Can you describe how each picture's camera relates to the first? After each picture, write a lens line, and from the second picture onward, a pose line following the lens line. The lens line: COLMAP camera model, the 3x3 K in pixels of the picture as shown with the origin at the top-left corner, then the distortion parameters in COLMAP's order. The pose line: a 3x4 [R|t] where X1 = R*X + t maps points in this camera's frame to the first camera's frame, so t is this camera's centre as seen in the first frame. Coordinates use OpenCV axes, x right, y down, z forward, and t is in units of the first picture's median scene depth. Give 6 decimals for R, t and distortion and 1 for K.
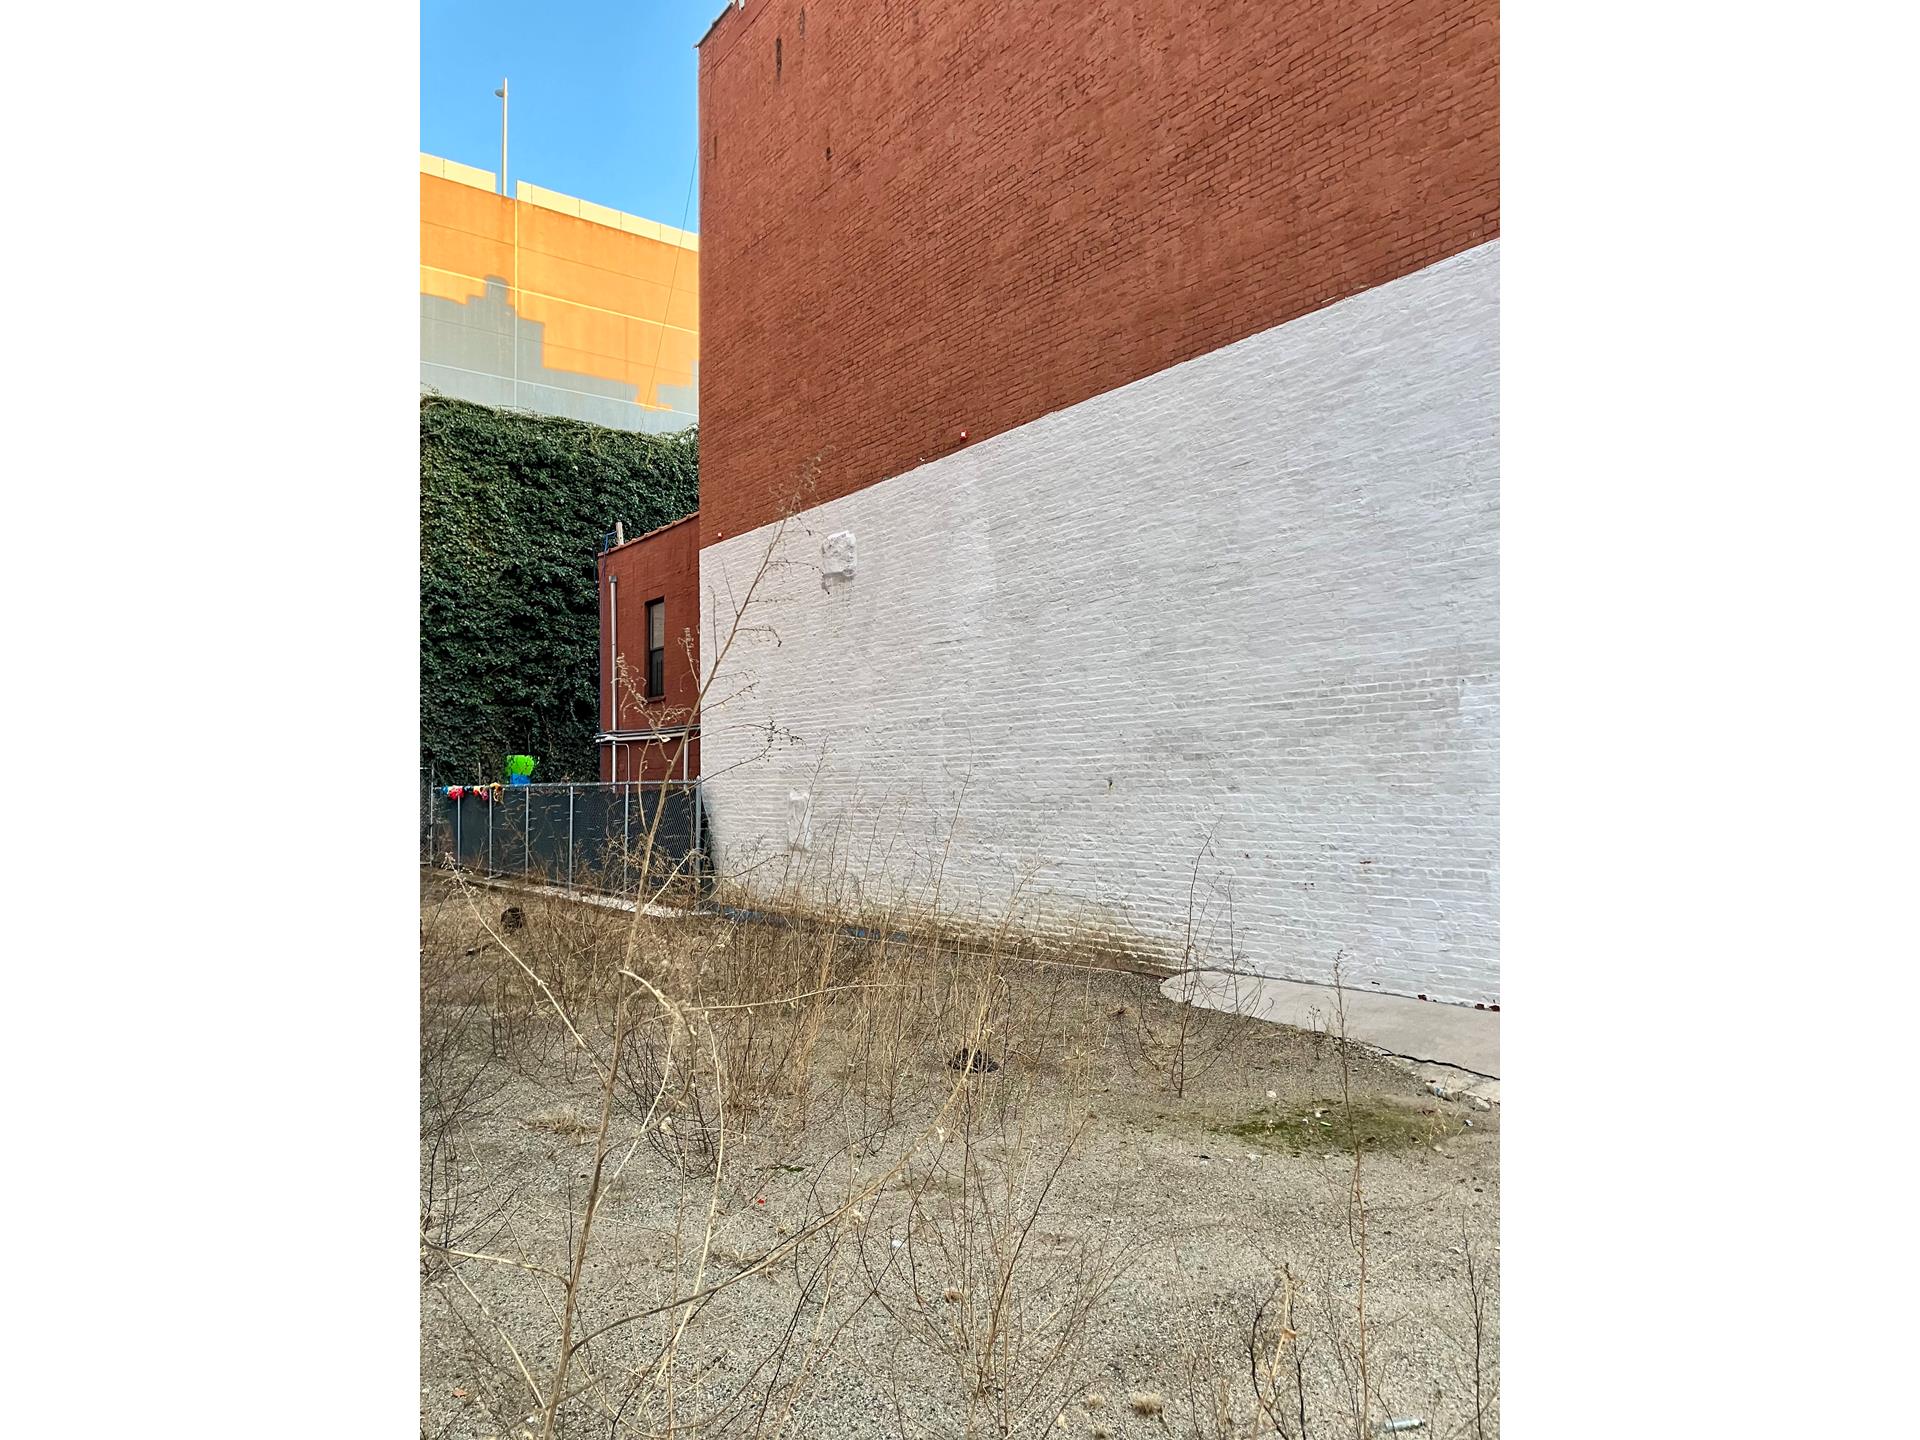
lens RADIAL K [[1176.7, 0, 946.9], [0, 1176.7, 721.6], [0, 0, 1]] dist [0.044593, -0.046825]
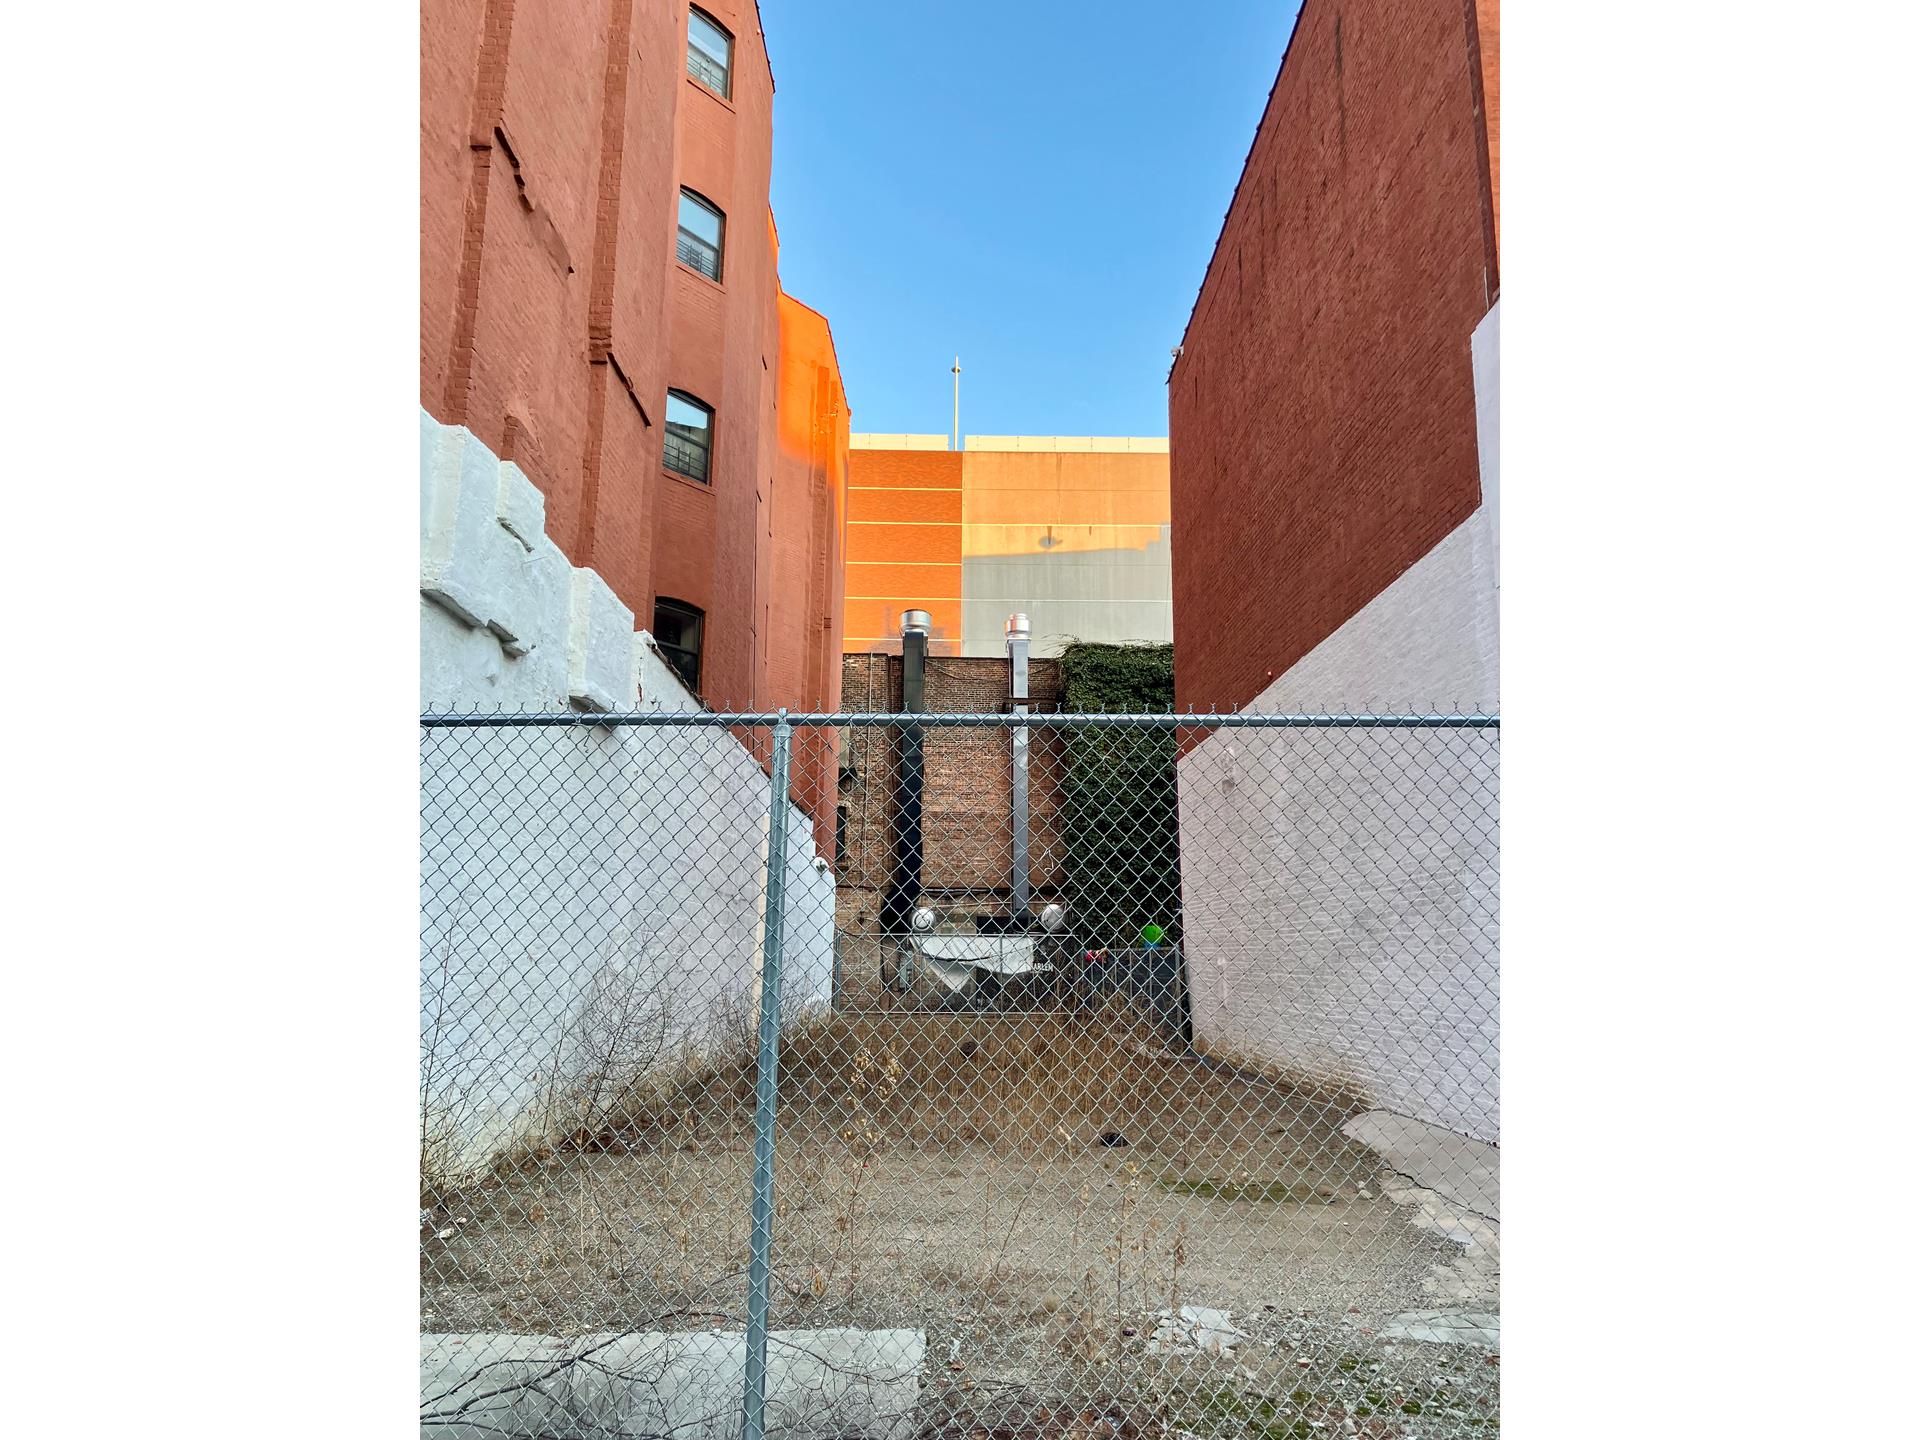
lens RADIAL K [[1176.7, 0, 961.0], [0, 1176.7, 720.5], [0, 0, 1]] dist [0.044593, -0.046825]
pose [[0.805547, -0.098419, -0.584301, 0.487560], [0.014221, 0.989036, -0.146986, -0.010015], [0.592361, 0.110095, 0.798115, -0.211409]]
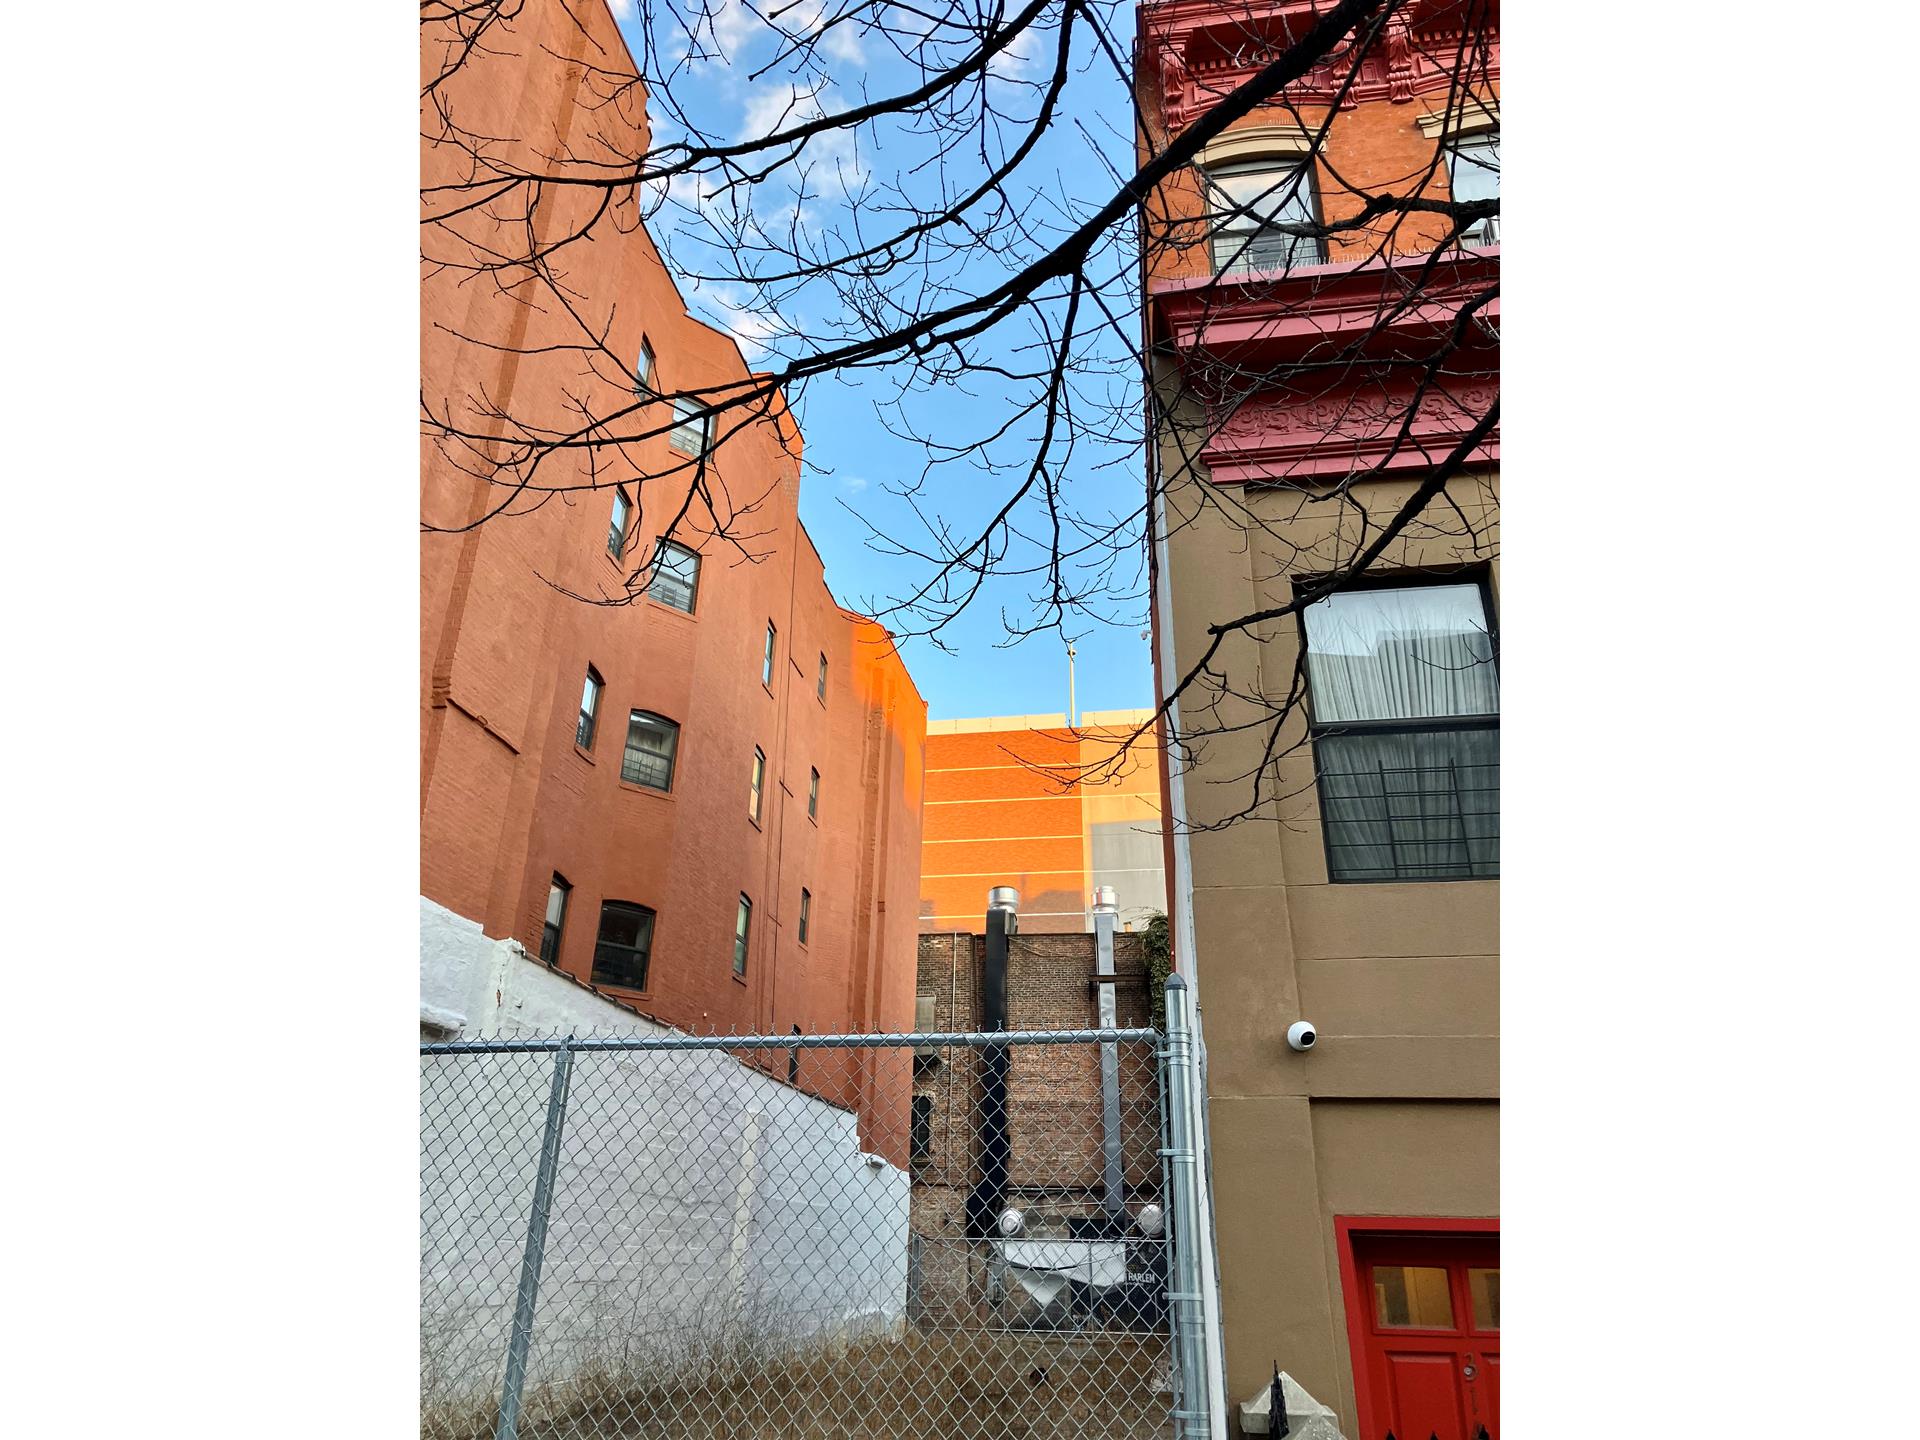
lens RADIAL K [[1176.7, 0, 969.3], [0, 1176.7, 706.7], [0, 0, 1]] dist [0.044593, -0.046825]
pose [[0.689525, -0.286304, -0.665271, 0.766665], [0.017412, 0.924838, -0.379963, -0.015918], [0.724053, 0.250410, 0.642684, -0.017972]]
